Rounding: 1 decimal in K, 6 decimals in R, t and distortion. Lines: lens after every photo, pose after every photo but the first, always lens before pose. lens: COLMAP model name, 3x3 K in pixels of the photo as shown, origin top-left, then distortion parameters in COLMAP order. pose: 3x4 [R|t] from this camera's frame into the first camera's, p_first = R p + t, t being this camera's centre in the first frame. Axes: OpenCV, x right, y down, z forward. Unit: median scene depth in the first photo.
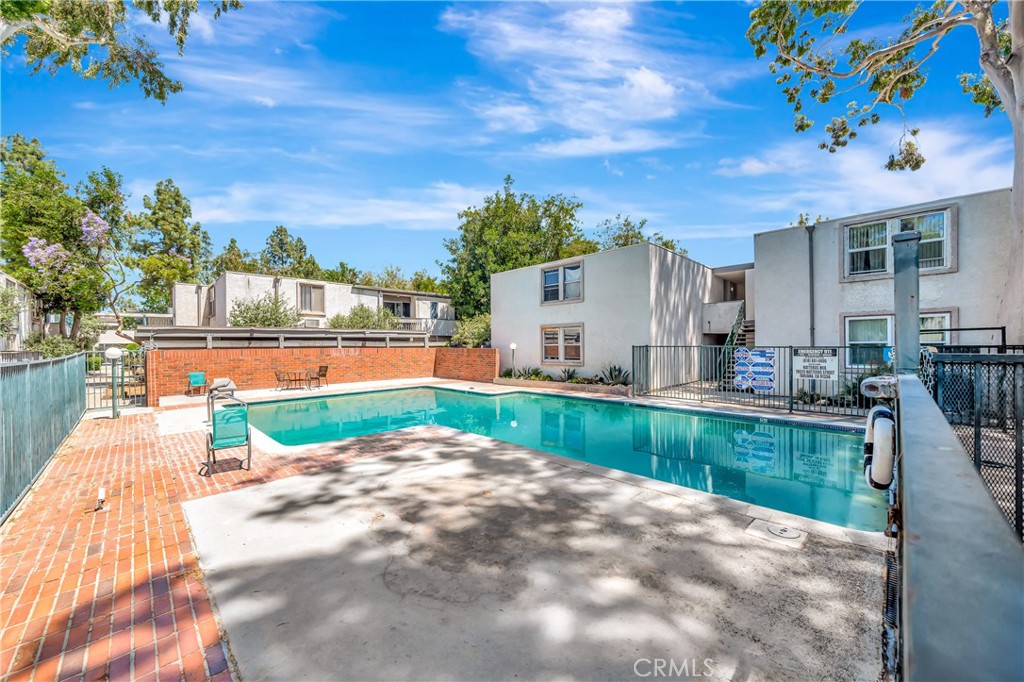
lens RADIAL K [[377.4, 0, 512.0], [0, 377.4, 341.0], [0, 0, 1]] dist [-0.000474, -0.000053]
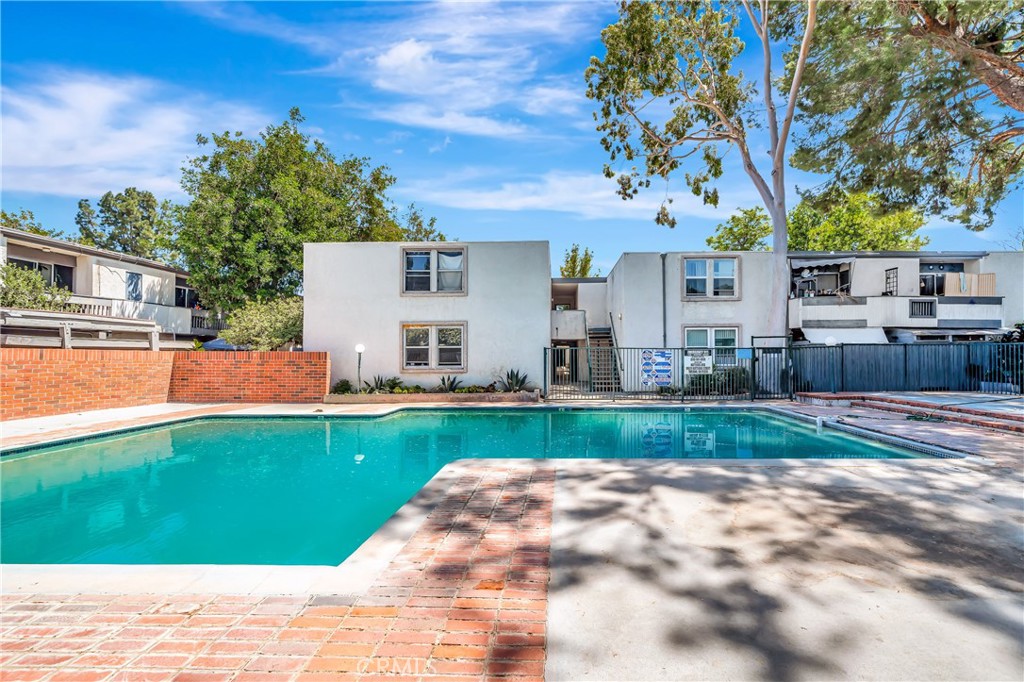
lens RADIAL K [[414.9, 0, 512.0], [0, 414.9, 341.0], [0, 0, 1]] dist [-0.003046, -0.000704]
pose [[0.718344, 0.032177, 0.694943, -0.742367], [-0.009057, 0.999278, -0.036906, 0.058146], [-0.695629, 0.020217, 0.718117, 0.527423]]
